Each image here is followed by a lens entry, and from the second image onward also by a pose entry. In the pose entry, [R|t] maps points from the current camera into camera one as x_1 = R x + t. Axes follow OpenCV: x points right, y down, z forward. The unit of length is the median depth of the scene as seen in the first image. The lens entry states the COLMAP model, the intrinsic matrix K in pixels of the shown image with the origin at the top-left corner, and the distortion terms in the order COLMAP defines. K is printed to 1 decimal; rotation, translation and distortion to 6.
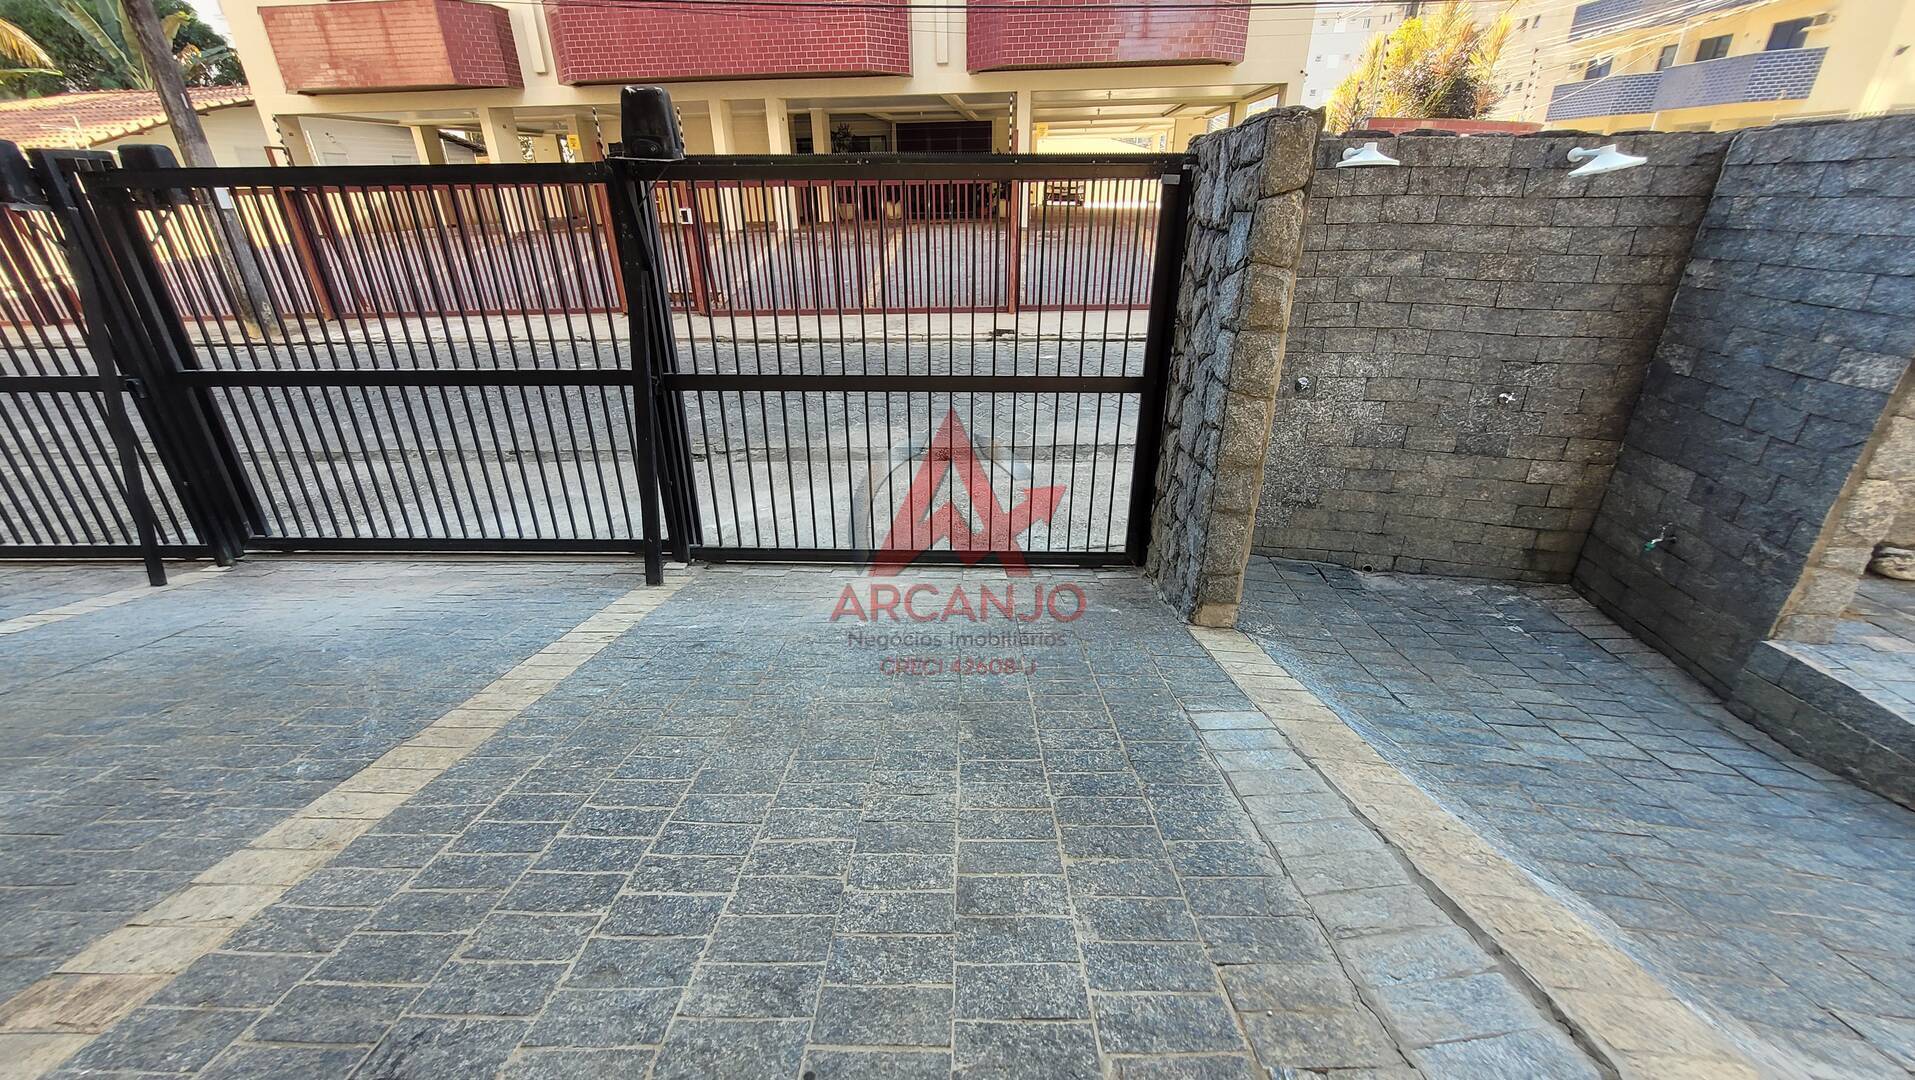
lens RADIAL K [[755.5, 0, 948.8], [0, 755.5, 546.3], [0, 0, 1]] dist [-0.000743, -0.000580]
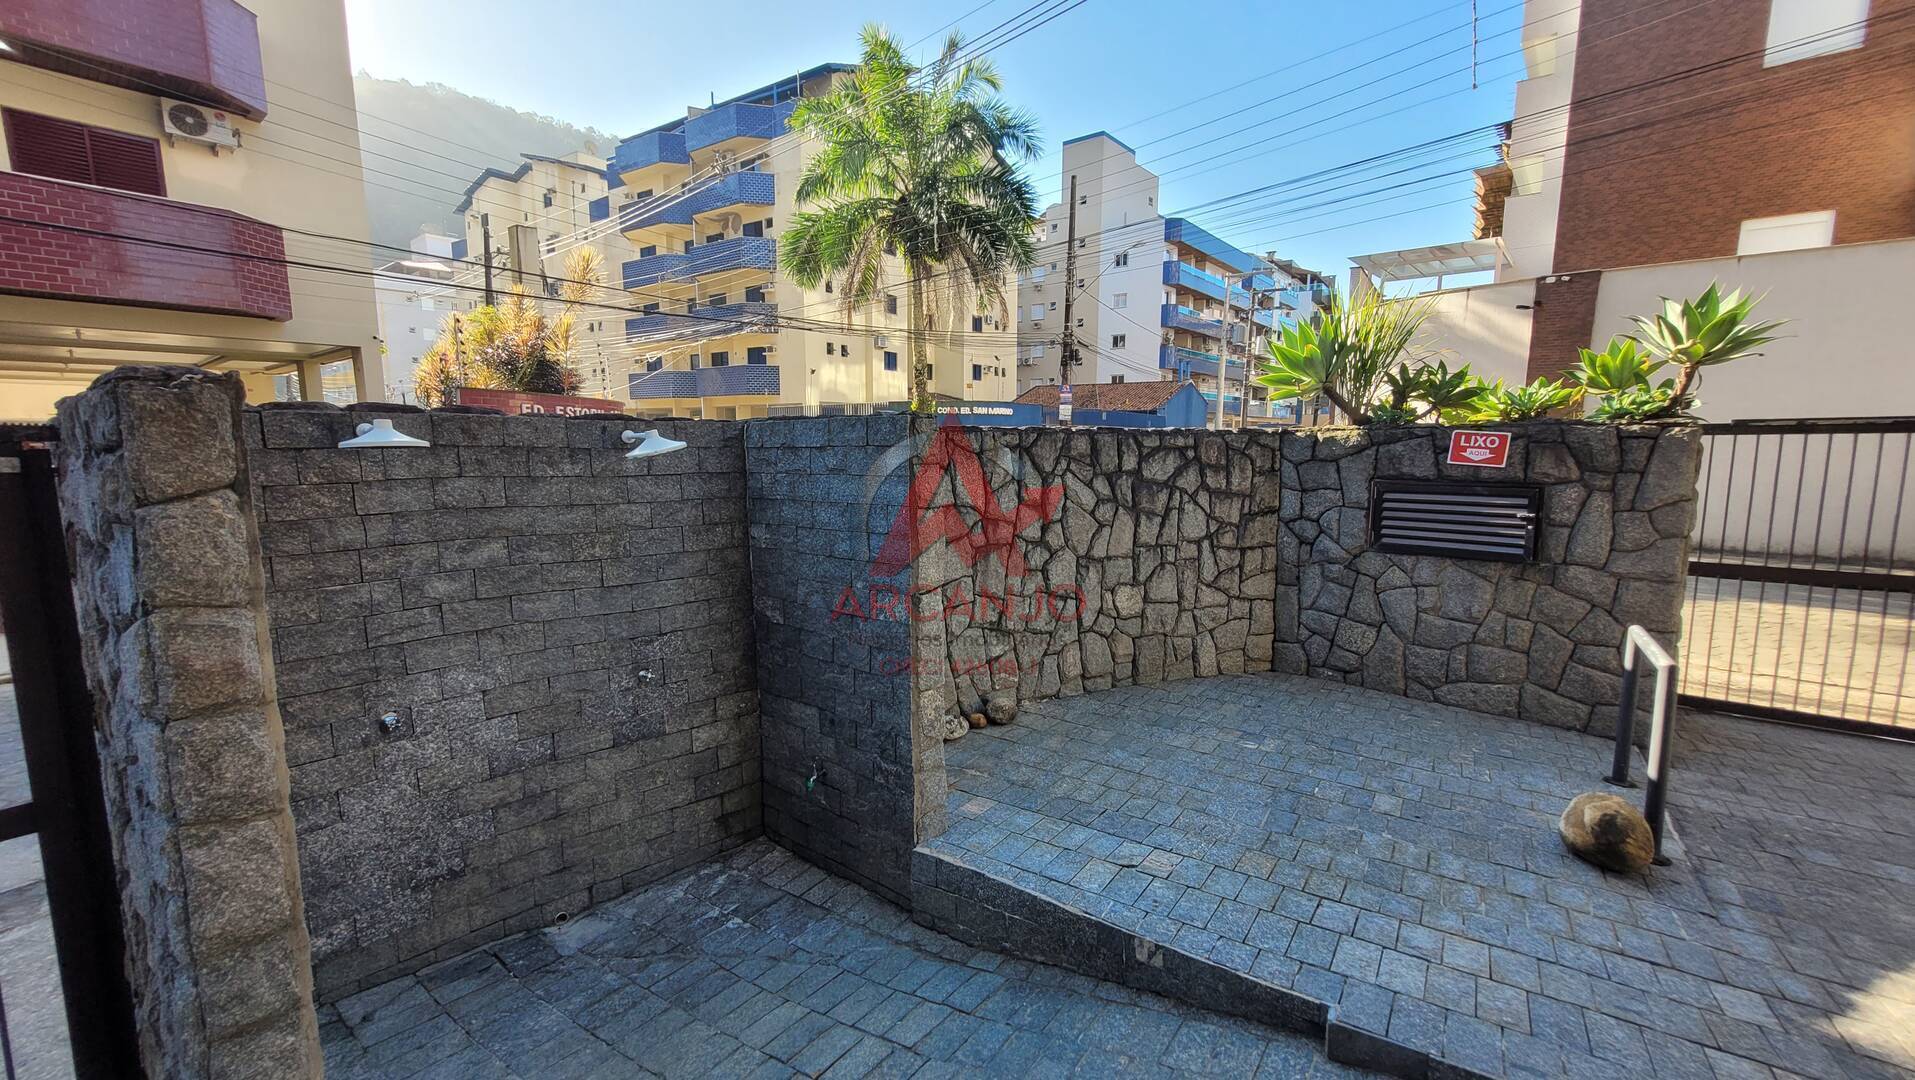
lens RADIAL K [[755.5, 0, 948.8], [0, 755.5, 546.3], [0, 0, 1]] dist [-0.000743, -0.000580]
pose [[0.545899, -0.104903, 0.831258, 0.202864], [0.354605, 0.927819, -0.115786, -0.110886], [-0.759111, 0.357976, 0.543695, 0.174281]]
